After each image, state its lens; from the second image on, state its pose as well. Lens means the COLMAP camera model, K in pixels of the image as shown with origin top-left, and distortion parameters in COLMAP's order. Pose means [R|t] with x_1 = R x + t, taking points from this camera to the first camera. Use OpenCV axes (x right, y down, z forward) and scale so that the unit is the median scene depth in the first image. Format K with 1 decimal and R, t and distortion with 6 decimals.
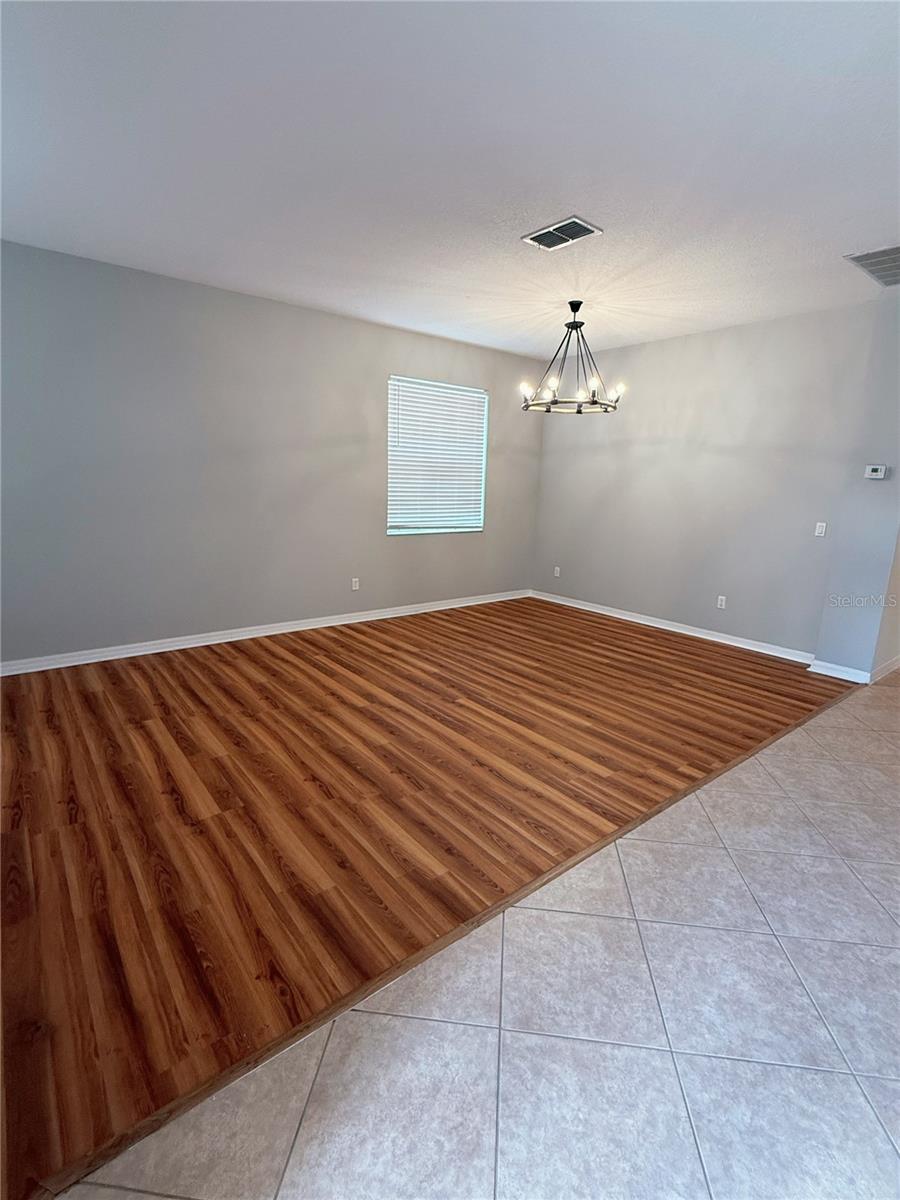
lens RADIAL K [[563.4, 0, 452.4], [0, 563.4, 598.2], [0, 0, 1]] dist [-0.002071, -0.000305]
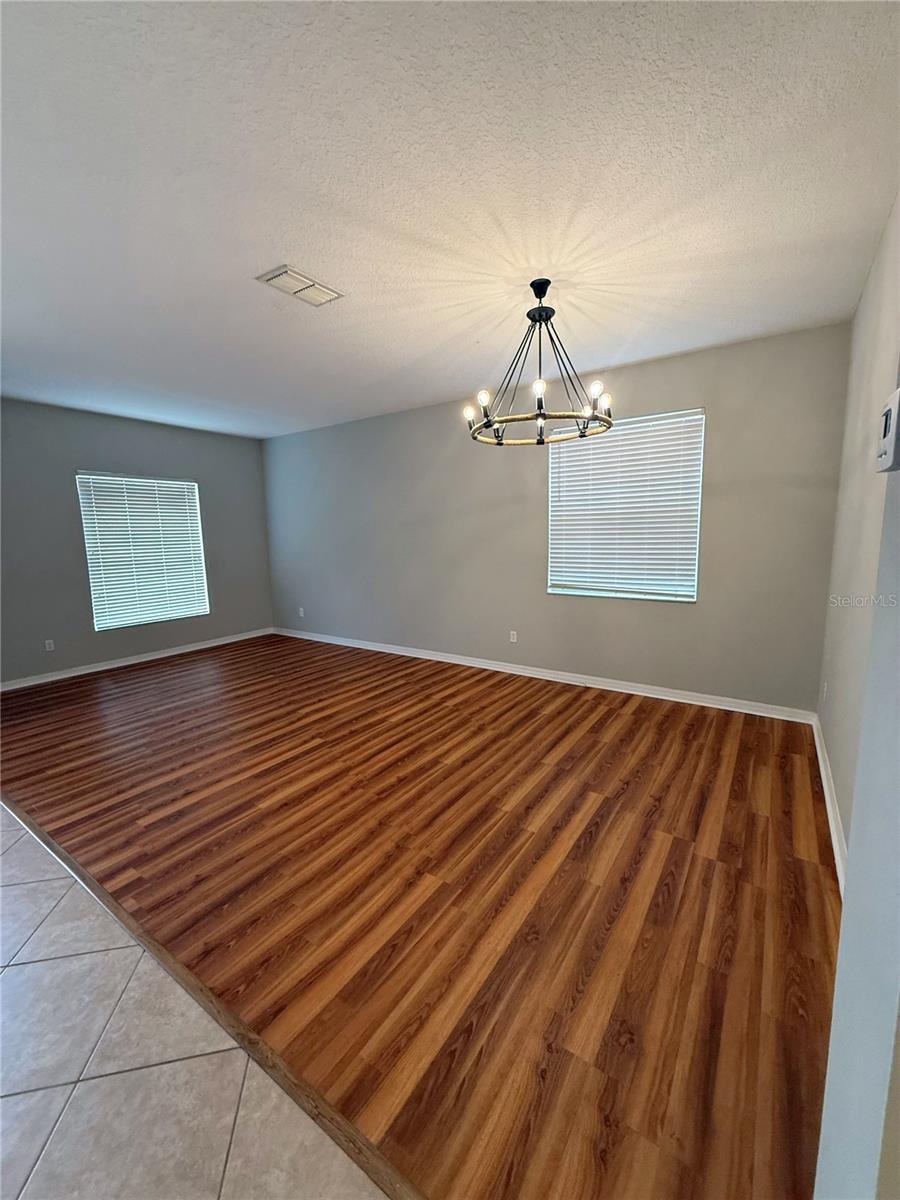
lens RADIAL K [[477.8, 0, 453.4], [0, 477.8, 594.1], [0, 0, 1]] dist [-0.001871, -0.000291]
pose [[0.293221, 0.087588, -0.952024, 0.800968], [-0.171733, 0.984423, 0.037676, -0.148461], [0.940494, 0.152447, 0.303695, 0.782583]]
